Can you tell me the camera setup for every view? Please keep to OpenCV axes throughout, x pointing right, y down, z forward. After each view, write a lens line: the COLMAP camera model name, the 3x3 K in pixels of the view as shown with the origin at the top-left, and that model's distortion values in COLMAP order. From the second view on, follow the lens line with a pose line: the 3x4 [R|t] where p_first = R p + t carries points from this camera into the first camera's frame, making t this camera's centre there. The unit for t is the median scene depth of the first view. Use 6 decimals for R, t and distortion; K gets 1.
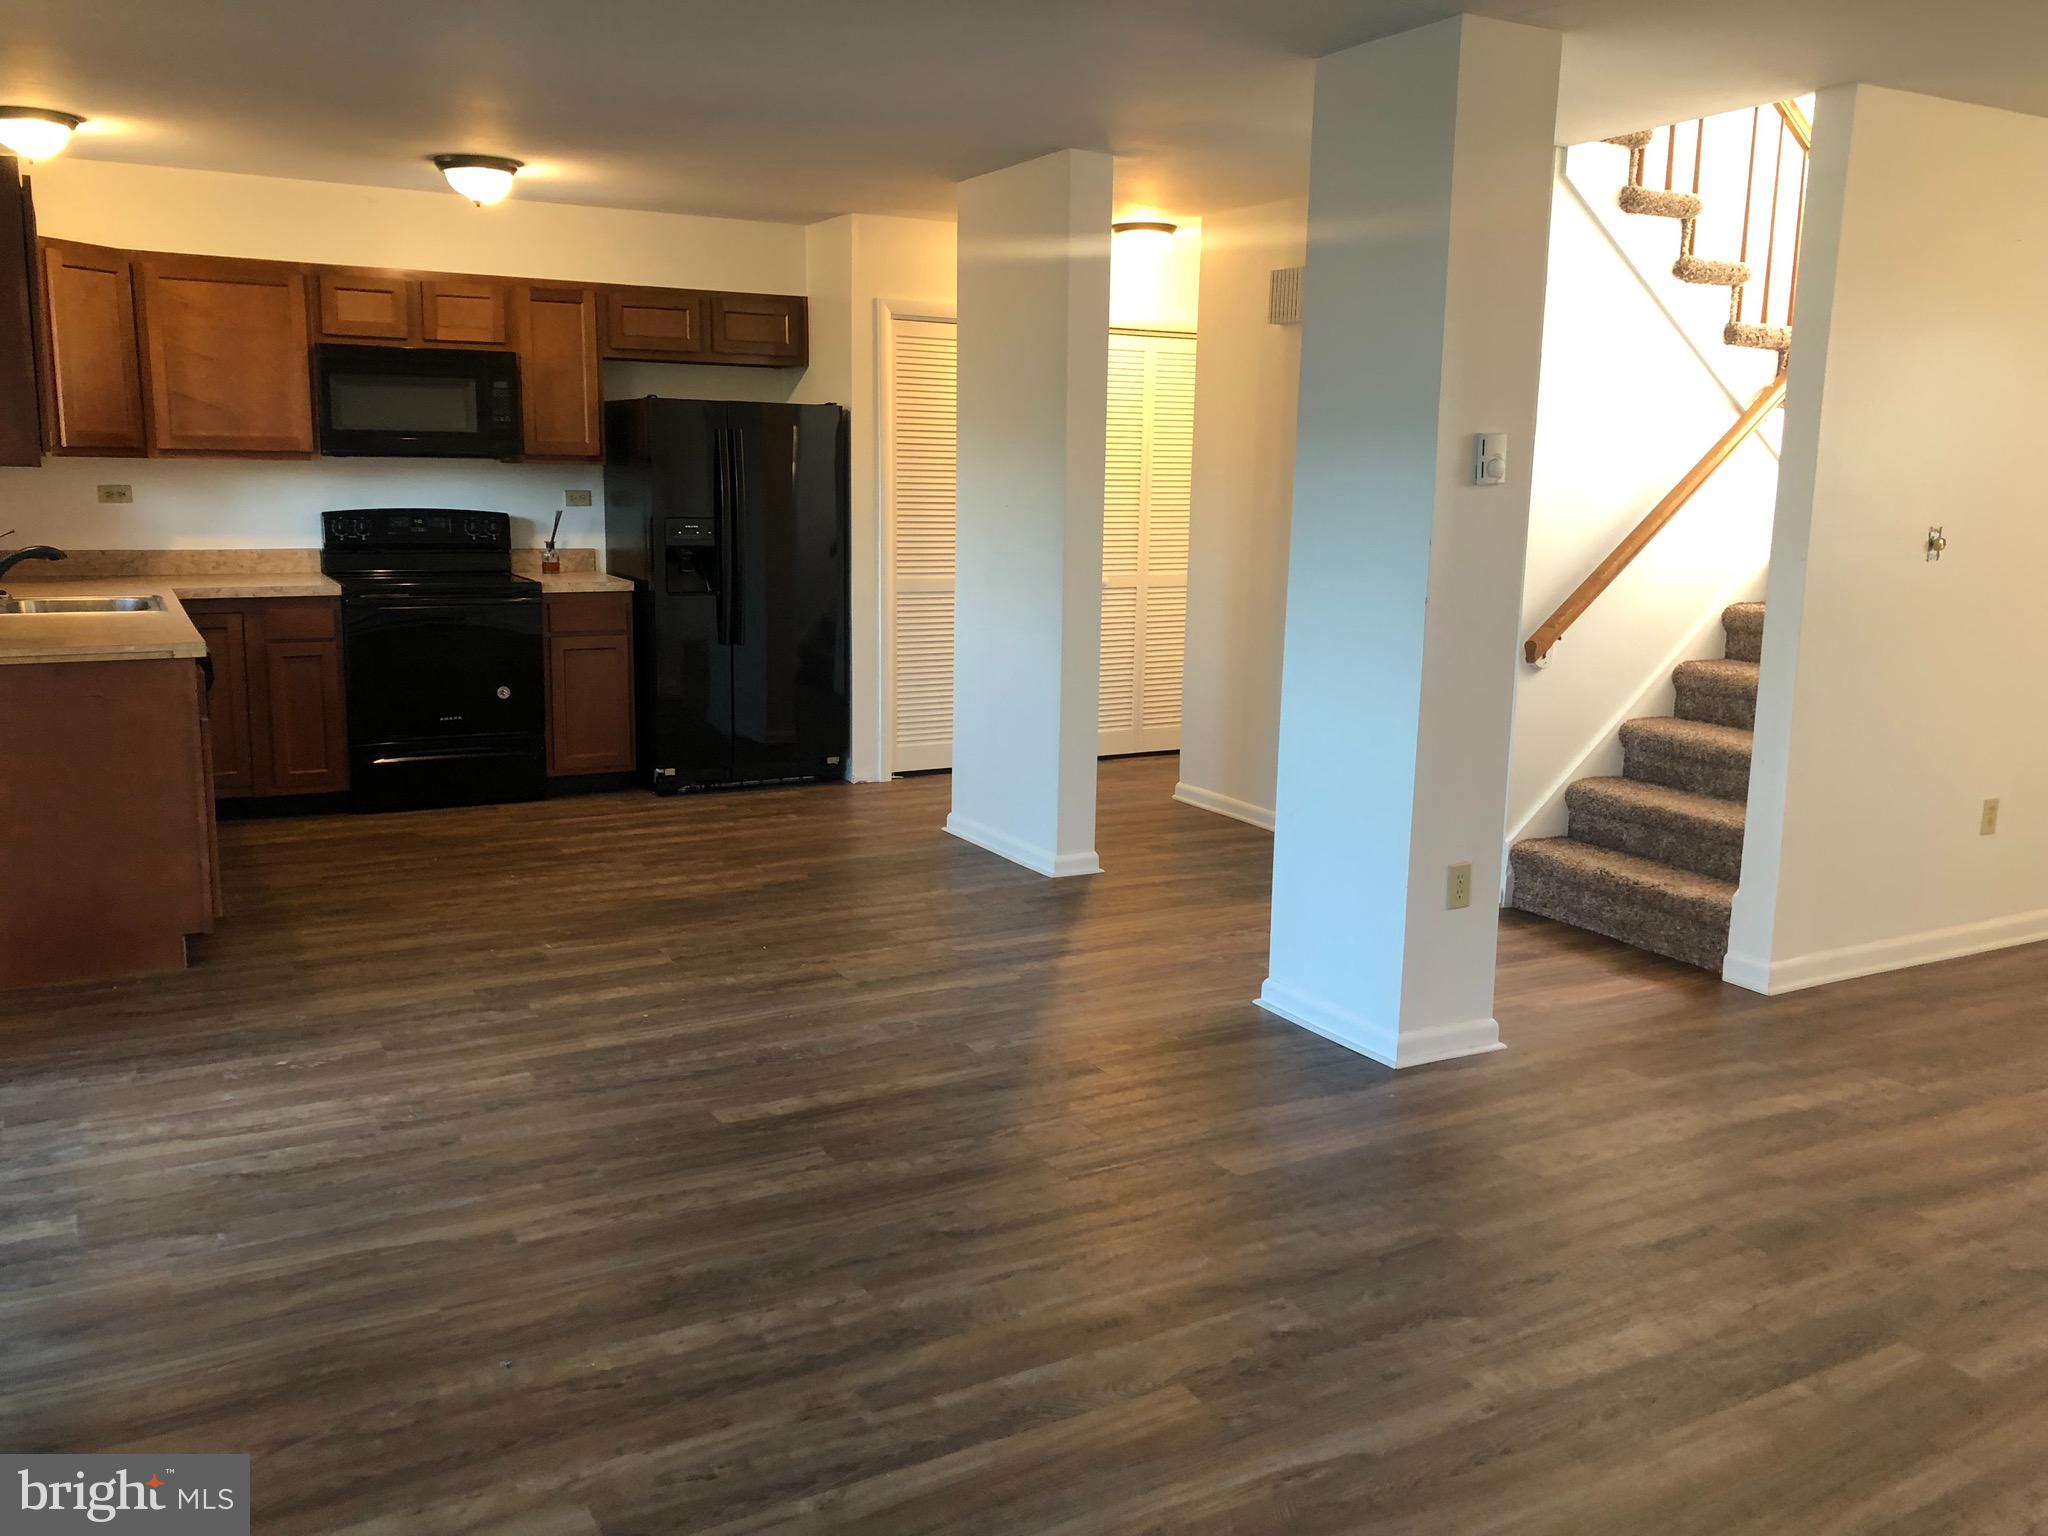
lens RADIAL K [[1681.0, 0, 1020.5], [0, 1681.0, 748.8], [0, 0, 1]] dist [0.038921, -0.051442]
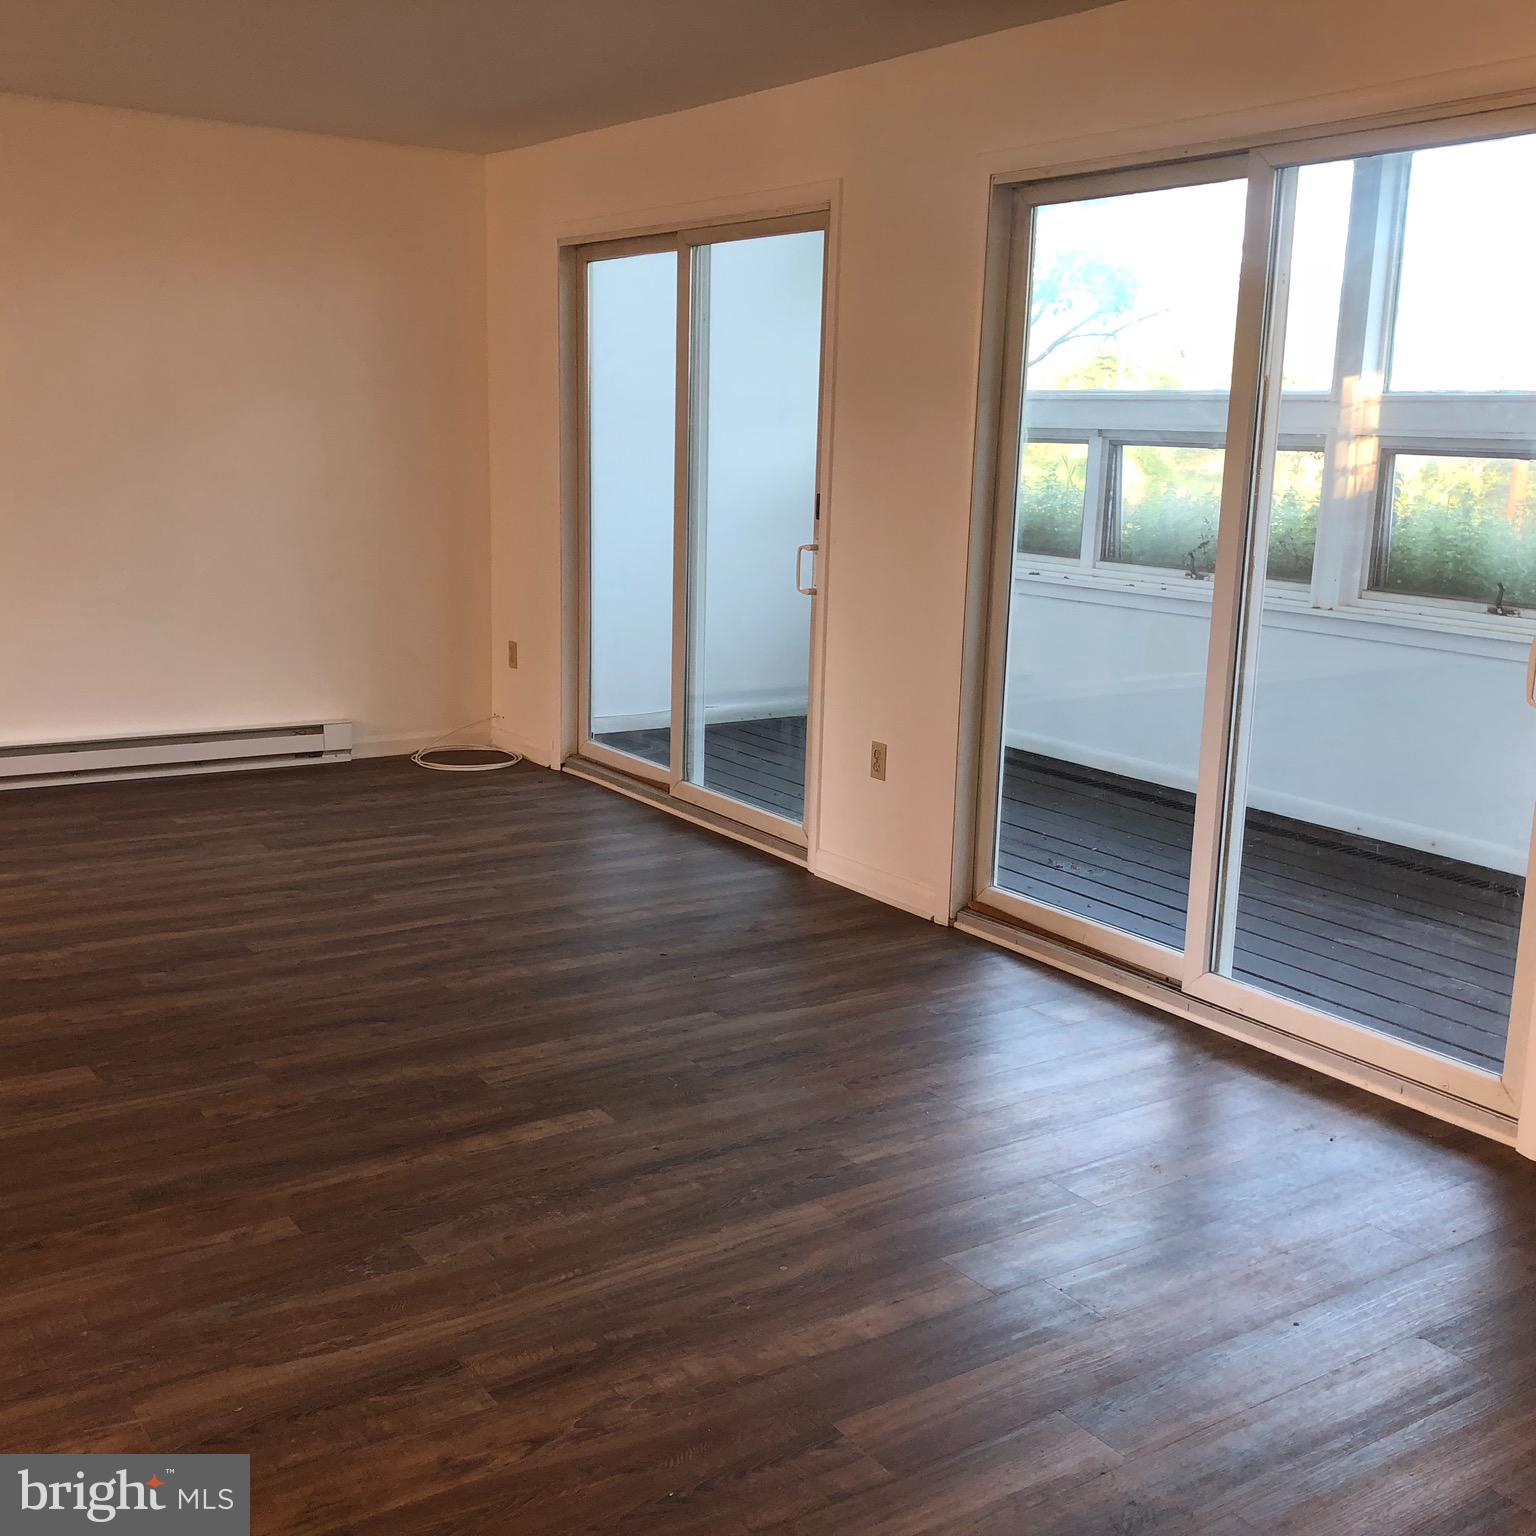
lens RADIAL K [[1685.2, 0, 768.9], [0, 1685.2, 767.7], [0, 0, 1]] dist [-0.022471, 0.000000]
pose [[-0.994259, -0.038756, -0.099733, -0.117810], [-0.072139, 0.931197, 0.357308, -0.209369], [0.079023, 0.362451, -0.928647, 1.258808]]
